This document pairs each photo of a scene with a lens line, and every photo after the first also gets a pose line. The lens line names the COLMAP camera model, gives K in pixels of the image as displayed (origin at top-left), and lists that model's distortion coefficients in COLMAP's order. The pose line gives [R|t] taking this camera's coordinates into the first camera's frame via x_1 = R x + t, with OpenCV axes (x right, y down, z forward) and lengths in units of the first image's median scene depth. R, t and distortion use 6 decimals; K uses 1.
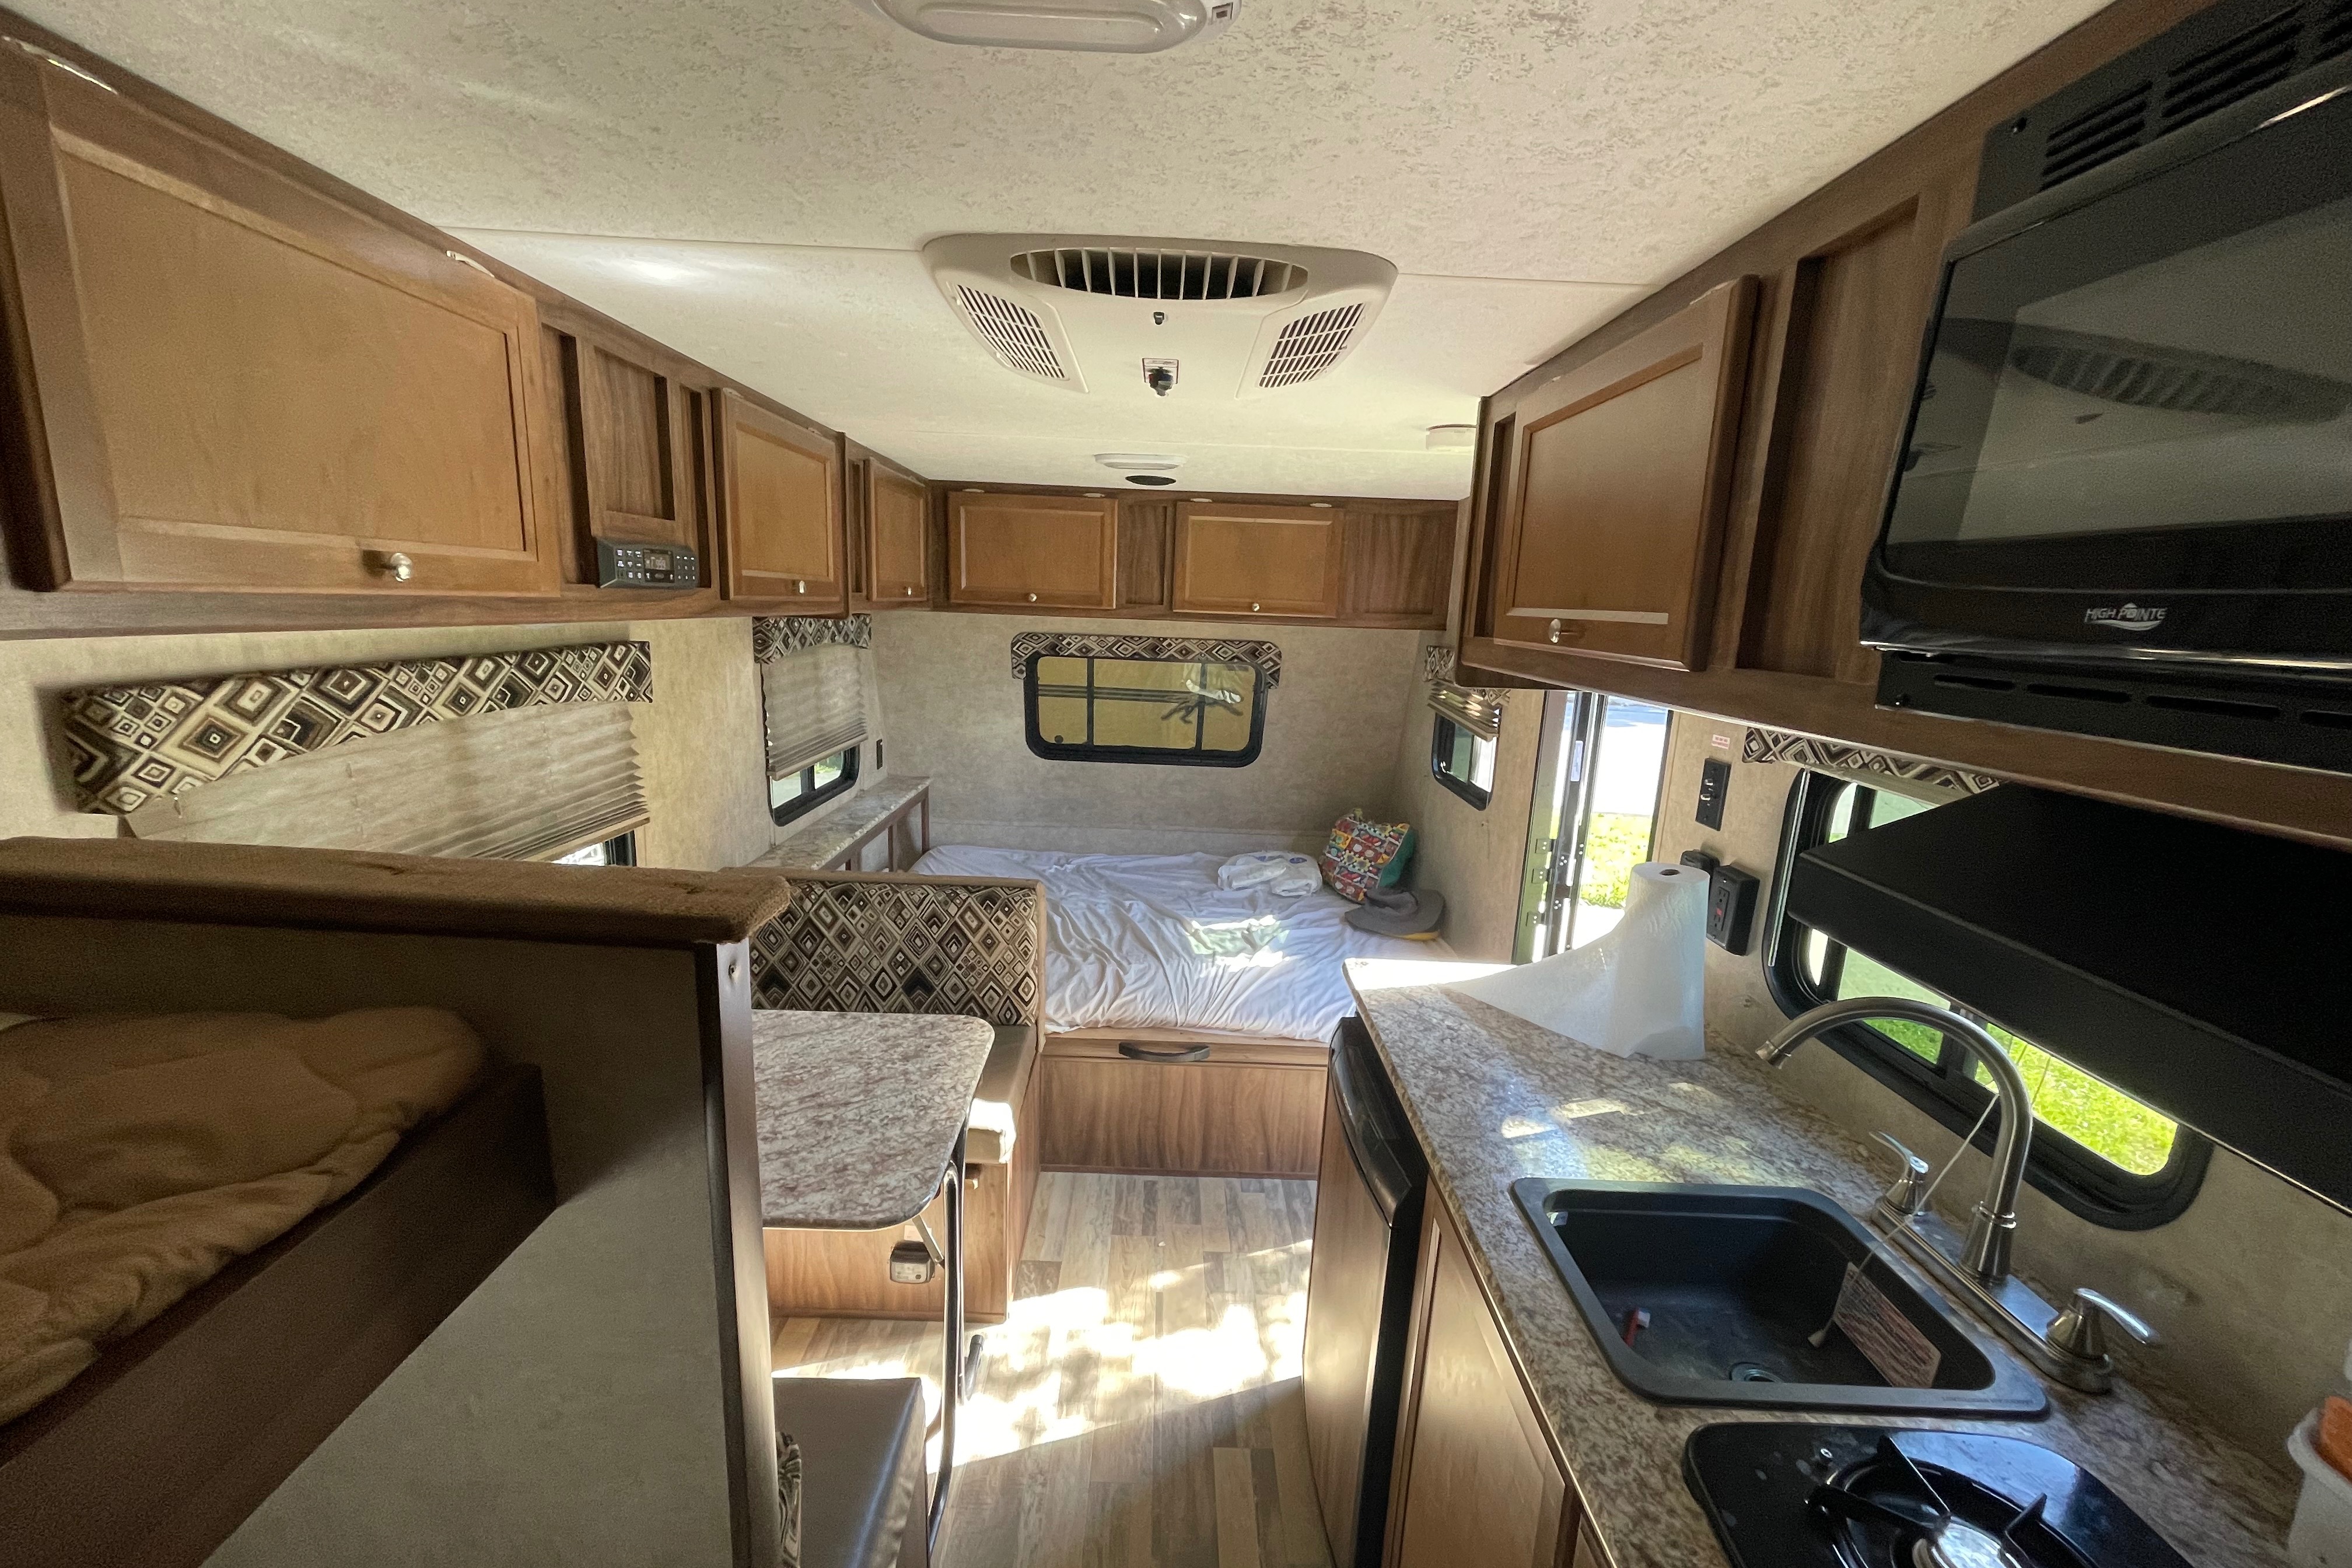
lens RADIAL K [[932.0, 0, 1171.4], [0, 932.0, 779.2], [0, 0, 1]] dist [-0.000226, -0.000401]
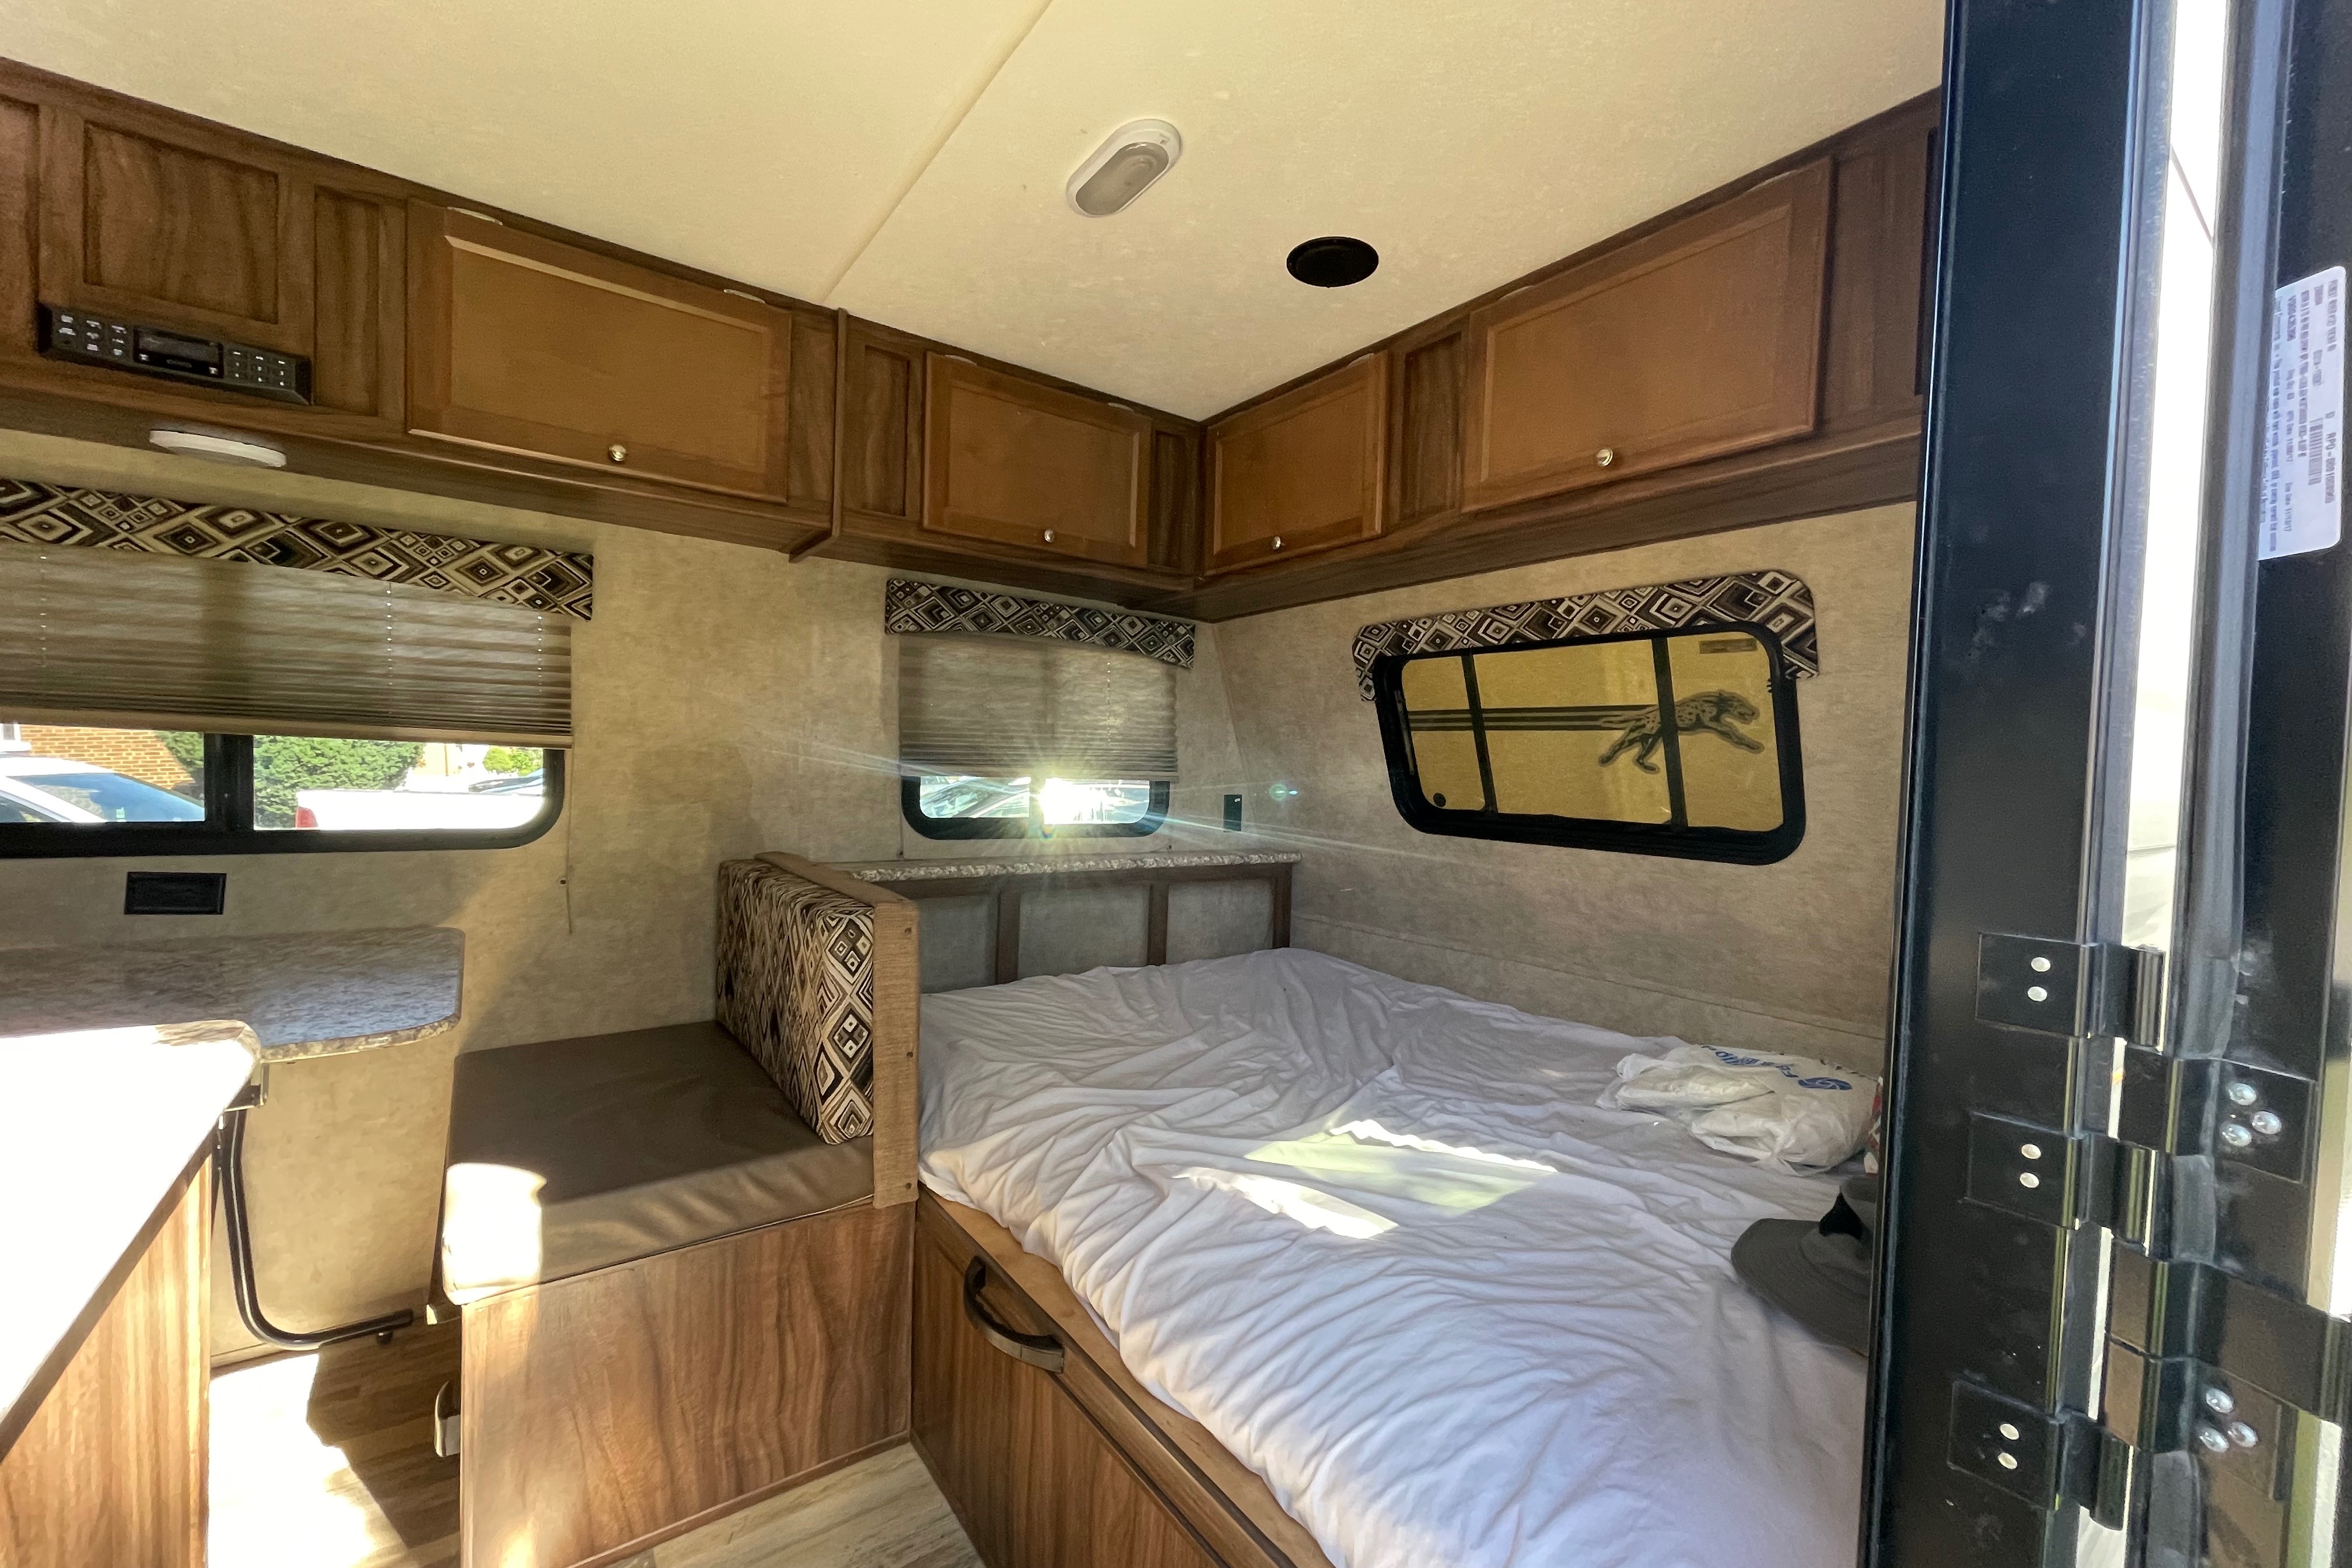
lens RADIAL K [[932.0, 0, 1168.3], [0, 932.0, 793.2], [0, 0, 1]] dist [-0.000226, -0.000401]
pose [[0.585513, 0.002006, -0.810661, 0.291425], [-0.159231, 0.980801, -0.112580, 0.054421], [0.794871, 0.195000, 0.574591, 0.518277]]
